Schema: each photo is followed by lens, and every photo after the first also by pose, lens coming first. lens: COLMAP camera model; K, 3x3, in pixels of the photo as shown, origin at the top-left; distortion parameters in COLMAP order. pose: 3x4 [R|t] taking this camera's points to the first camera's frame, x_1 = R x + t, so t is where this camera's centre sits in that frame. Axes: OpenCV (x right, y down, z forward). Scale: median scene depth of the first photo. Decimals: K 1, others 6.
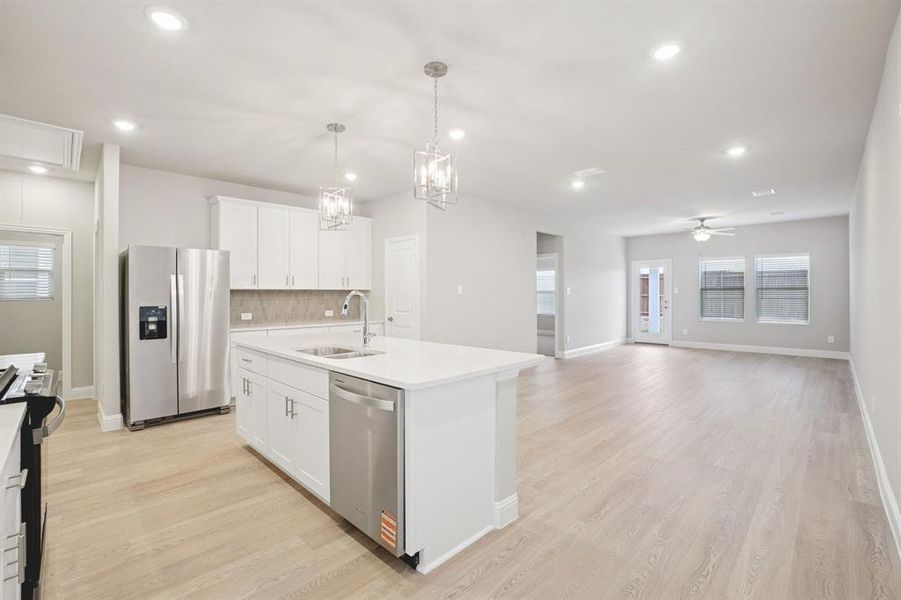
lens RADIAL K [[400.8, 0, 428.9], [0, 400.8, 295.4], [0, 0, 1]] dist [-0.000186, 0.000145]
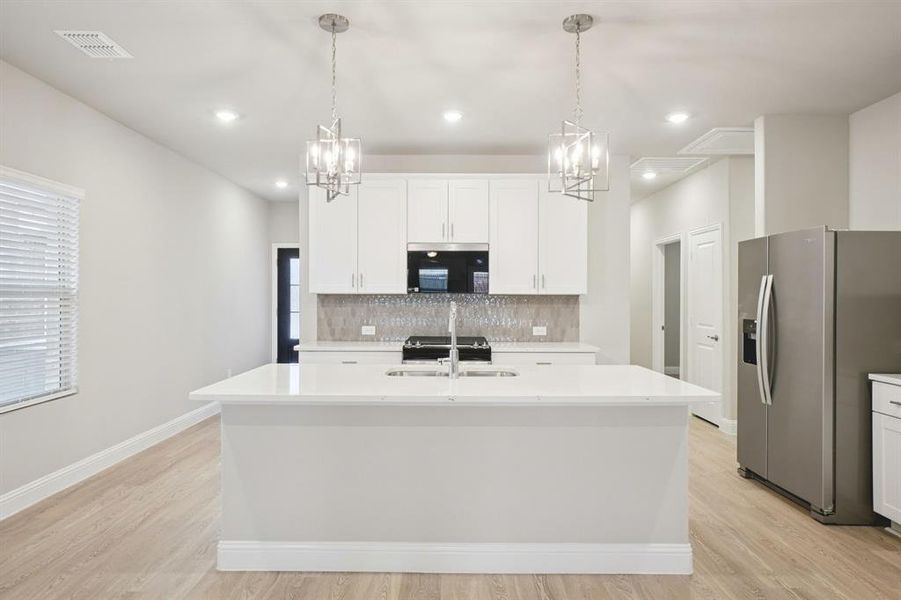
lens RADIAL K [[517.9, 0, 450.5], [0, 517.9, 300.0], [0, 0, 1]] dist [0.014560, 0.001626]
pose [[-0.682338, 0.001506, -0.731035, 0.502735], [-0.003271, 0.999982, 0.005113, -0.015147], [0.731030, 0.005880, -0.682320, 1.535736]]
